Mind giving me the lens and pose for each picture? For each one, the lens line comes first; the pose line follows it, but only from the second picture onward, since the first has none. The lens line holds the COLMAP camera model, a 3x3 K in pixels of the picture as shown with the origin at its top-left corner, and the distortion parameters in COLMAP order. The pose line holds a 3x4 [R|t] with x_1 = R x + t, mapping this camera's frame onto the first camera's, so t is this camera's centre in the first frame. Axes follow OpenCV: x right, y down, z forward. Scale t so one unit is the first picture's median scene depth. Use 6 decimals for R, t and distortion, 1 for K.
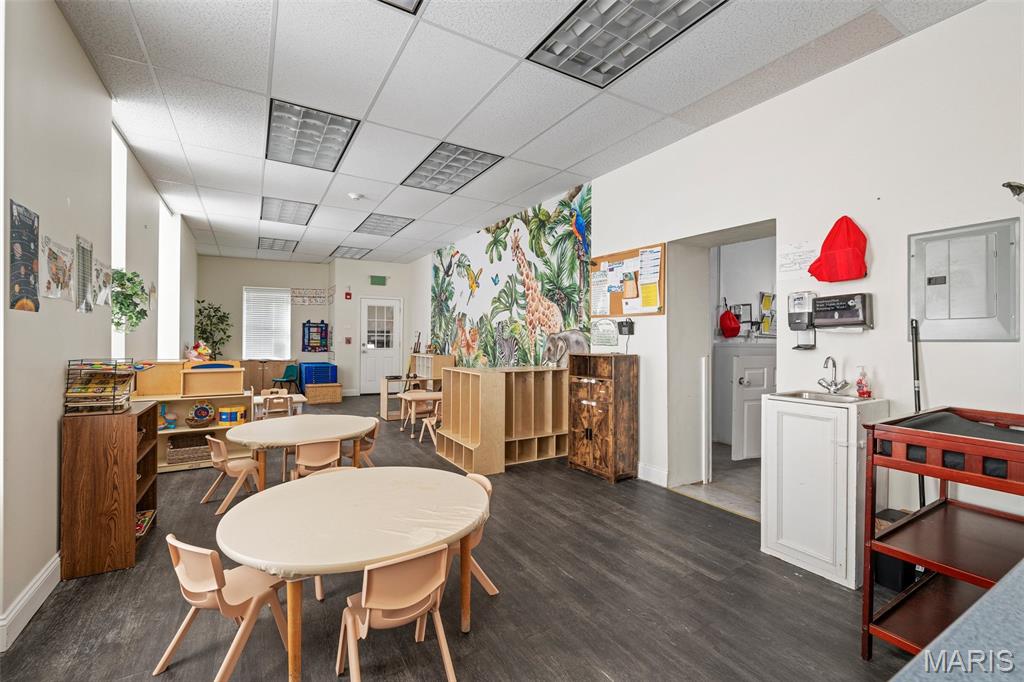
lens RADIAL K [[445.7, 0, 514.7], [0, 445.7, 339.6], [0, 0, 1]] dist [0.001797, -0.000025]
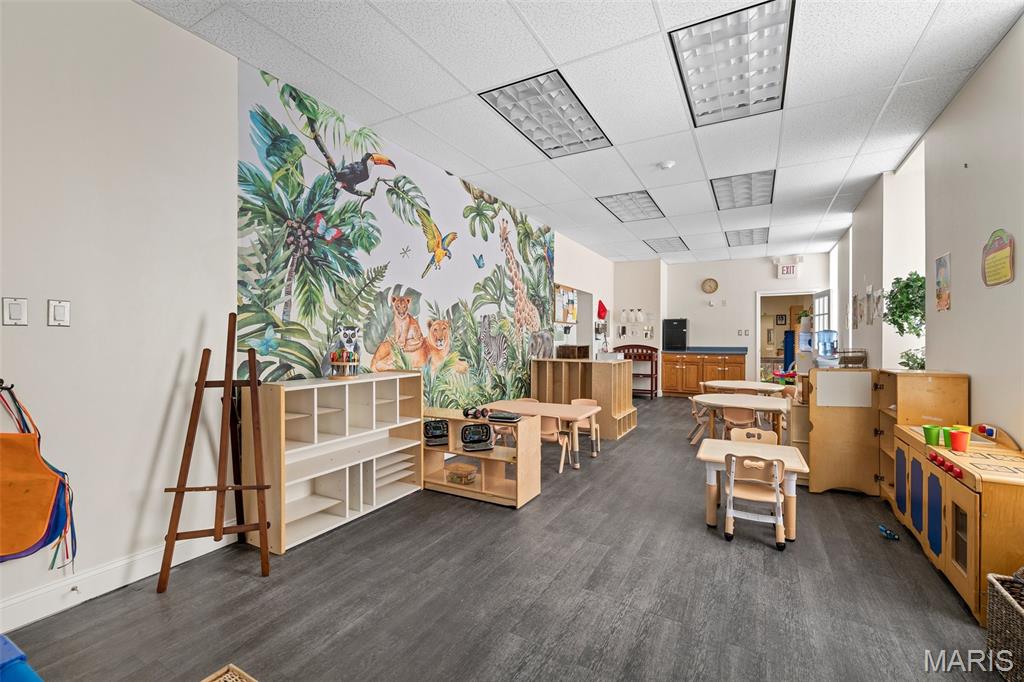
lens RADIAL K [[445.7, 0, 511.2], [0, 445.7, 339.8], [0, 0, 1]] dist [0.001797, -0.000025]
pose [[-0.509264, -0.011739, 0.860530, -0.782668], [-0.003769, 0.999928, 0.011411, -0.004831], [-0.860602, 0.002568, -0.509272, 1.412830]]
